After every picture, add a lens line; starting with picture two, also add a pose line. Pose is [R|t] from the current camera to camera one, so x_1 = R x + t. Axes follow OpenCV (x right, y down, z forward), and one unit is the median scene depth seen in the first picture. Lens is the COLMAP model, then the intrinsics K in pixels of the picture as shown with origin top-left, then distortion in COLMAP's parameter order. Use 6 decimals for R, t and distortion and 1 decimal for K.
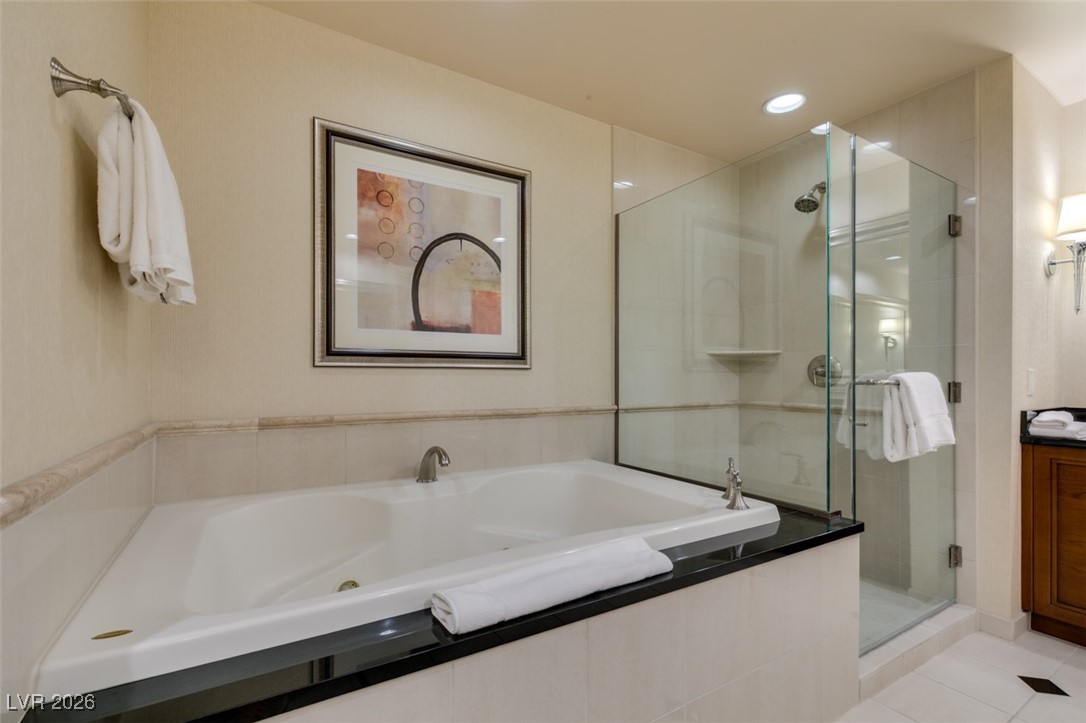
lens RADIAL K [[480.2, 0, 537.6], [0, 480.2, 380.1], [0, 0, 1]] dist [-0.002900, -0.000987]
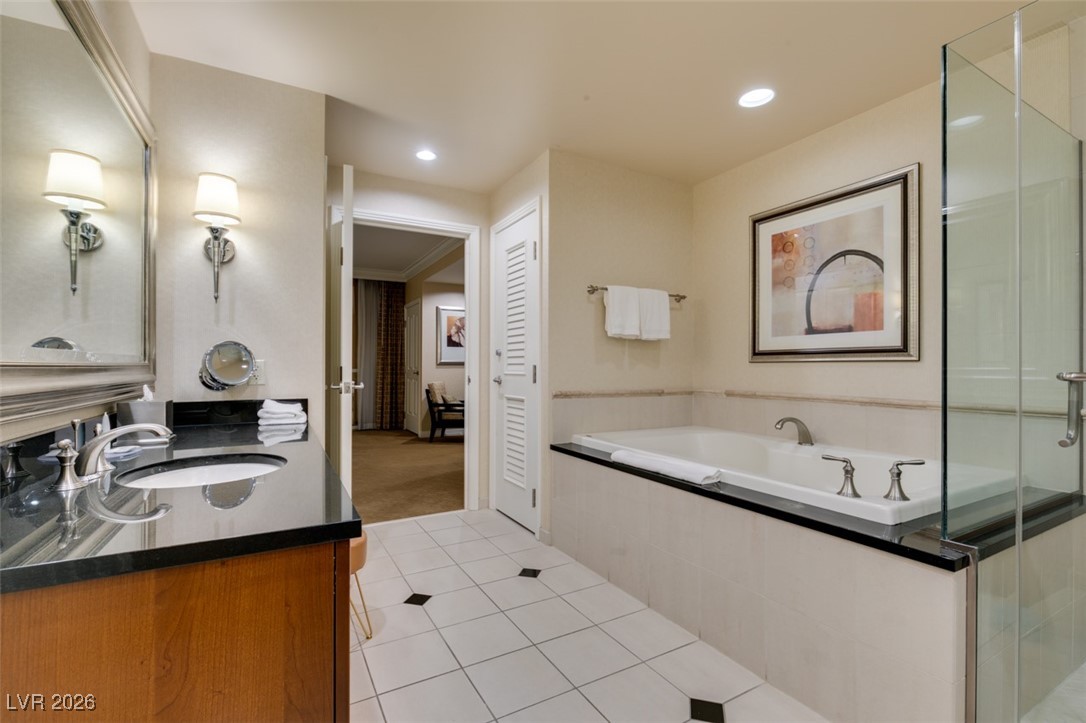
lens RADIAL K [[480.2, 0, 545.4], [0, 480.2, 361.8], [0, 0, 1]] dist [-0.002900, -0.000987]
pose [[-0.029044, -0.008379, -0.999543, 1.131643], [-0.005350, 0.999952, -0.008227, -0.010199], [0.999564, 0.005109, -0.029087, 0.290701]]
